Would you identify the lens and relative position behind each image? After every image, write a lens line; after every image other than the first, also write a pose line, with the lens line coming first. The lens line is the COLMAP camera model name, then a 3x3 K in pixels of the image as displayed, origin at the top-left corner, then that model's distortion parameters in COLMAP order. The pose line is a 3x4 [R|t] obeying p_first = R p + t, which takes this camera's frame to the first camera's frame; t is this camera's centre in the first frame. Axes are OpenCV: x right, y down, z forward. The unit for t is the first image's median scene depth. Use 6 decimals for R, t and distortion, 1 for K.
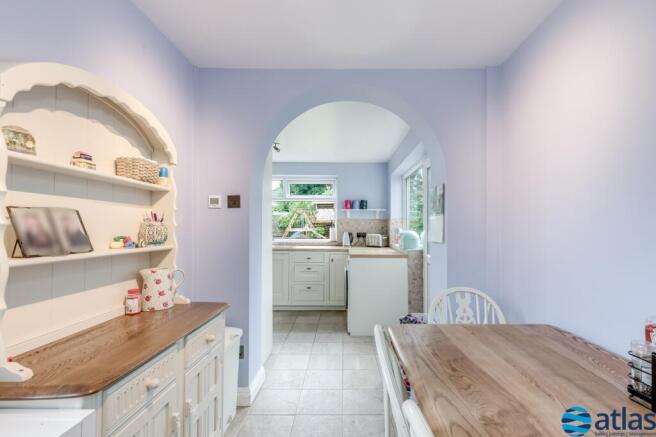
lens RADIAL K [[297.3, 0, 343.4], [0, 297.3, 221.2], [0, 0, 1]] dist [0.002747, 0.001378]
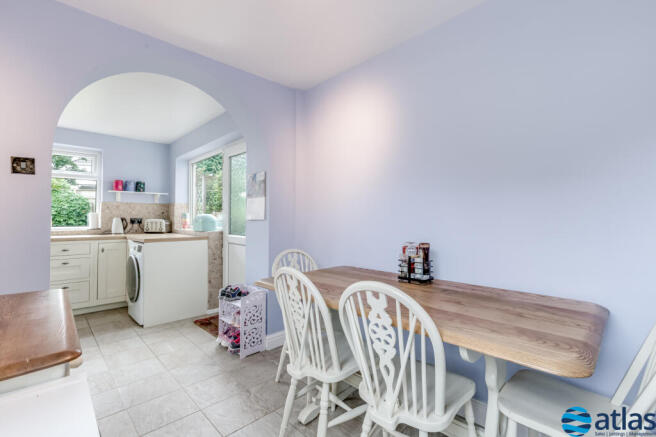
lens RADIAL K [[297.3, 0, 324.5], [0, 297.3, 215.2], [0, 0, 1]] dist [0.002747, 0.001378]
pose [[0.723491, 0.005629, 0.690311, -0.163424], [-0.010483, 0.999941, 0.002833, 0.023497], [-0.690254, -0.009286, 0.723507, -0.032490]]
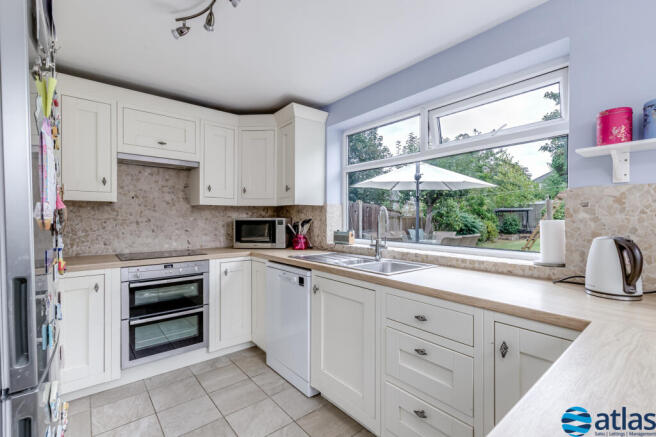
lens RADIAL K [[297.3, 0, 340.2], [0, 297.3, 220.1], [0, 0, 1]] dist [0.002747, 0.001378]
pose [[0.649548, 0.006095, -0.760296, 0.060990], [0.011721, 0.999769, 0.018029, 0.017048], [0.760230, -0.020623, 0.649327, 0.727978]]
